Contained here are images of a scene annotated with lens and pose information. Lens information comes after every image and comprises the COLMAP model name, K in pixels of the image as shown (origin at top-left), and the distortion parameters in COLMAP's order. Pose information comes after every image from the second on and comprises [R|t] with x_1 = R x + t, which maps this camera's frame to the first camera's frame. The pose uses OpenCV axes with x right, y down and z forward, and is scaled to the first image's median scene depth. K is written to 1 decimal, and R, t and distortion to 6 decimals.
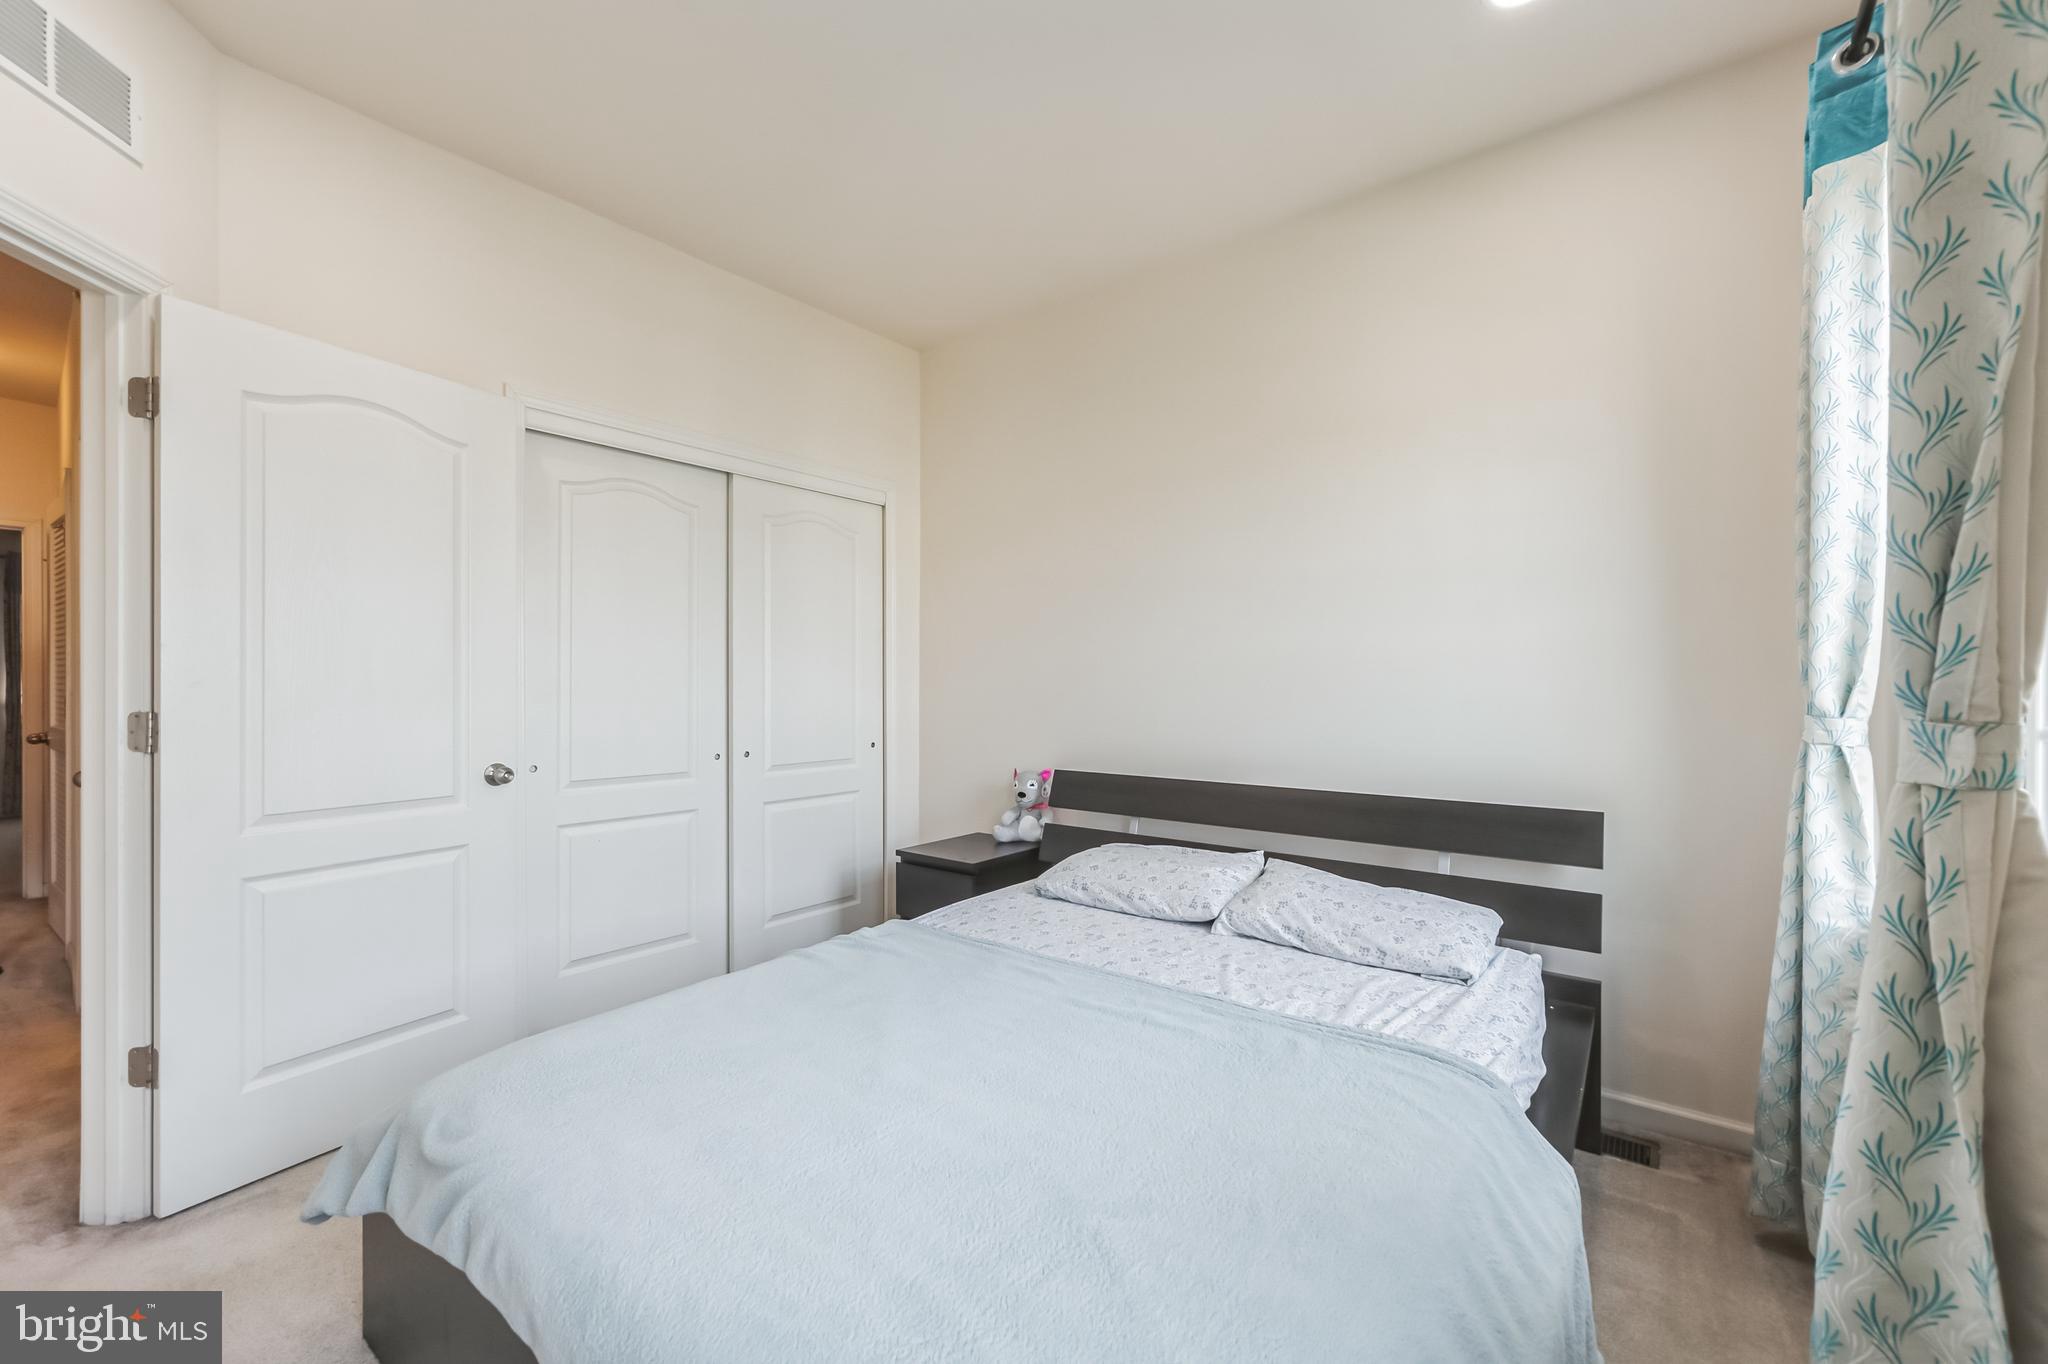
lens RADIAL K [[818.6, 0, 1024.2], [0, 818.6, 678.2], [0, 0, 1]] dist [-0.000824, -0.000029]
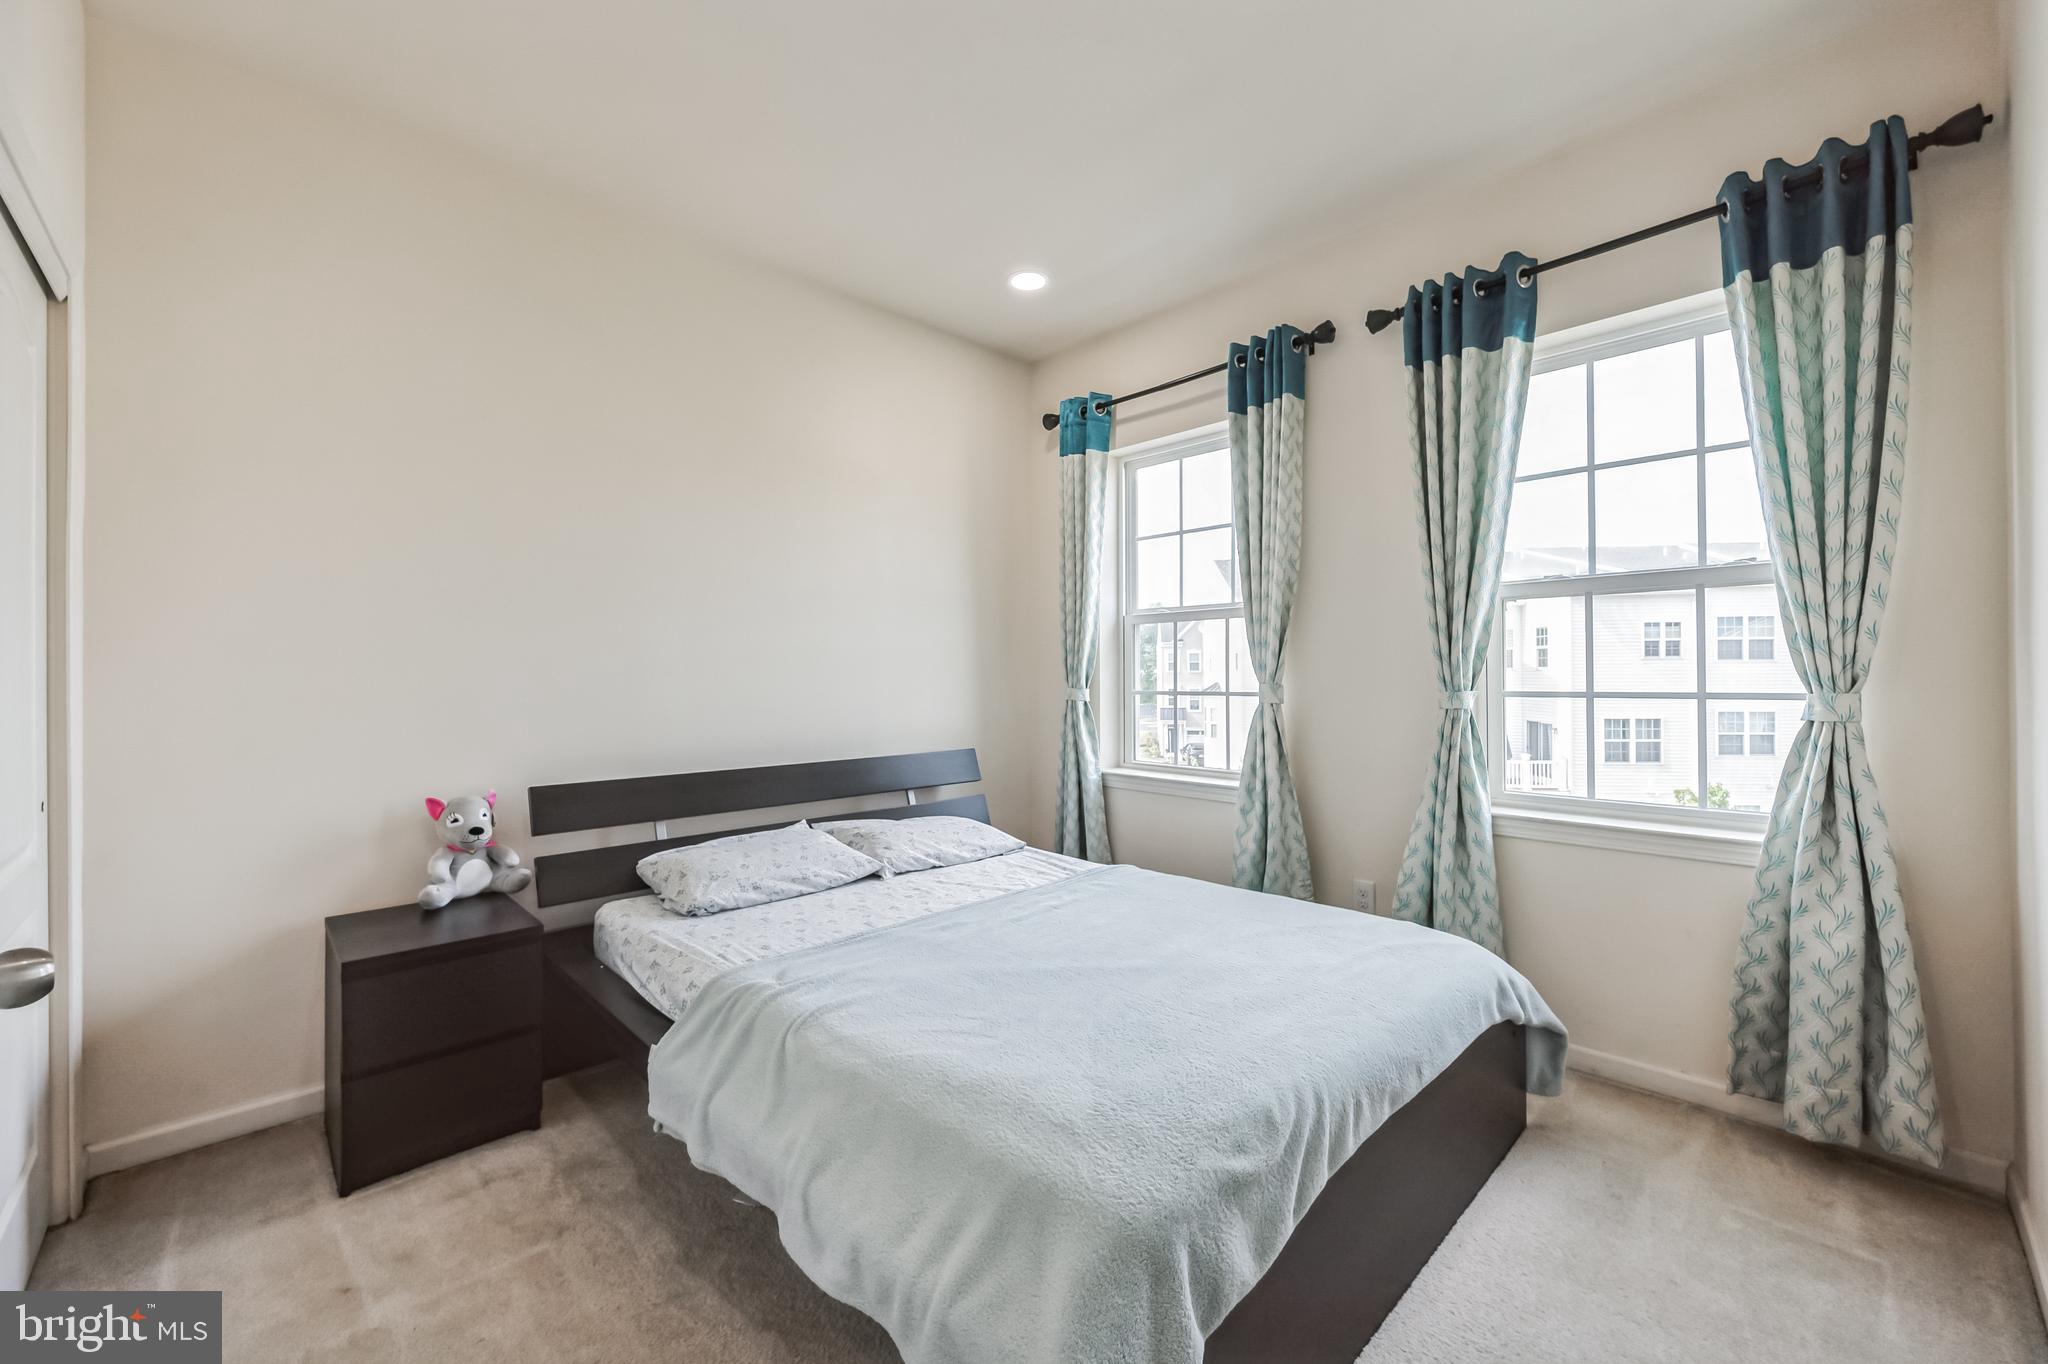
lens RADIAL K [[819.0, 0, 1011.9], [0, 819.0, 678.0], [0, 0, 1]] dist [-0.001574, -0.000412]
pose [[0.133810, -0.002602, 0.991004, -0.956594], [-0.002432, 0.999993, 0.002954, 0.008549], [-0.991004, -0.002806, 0.133802, 0.656346]]
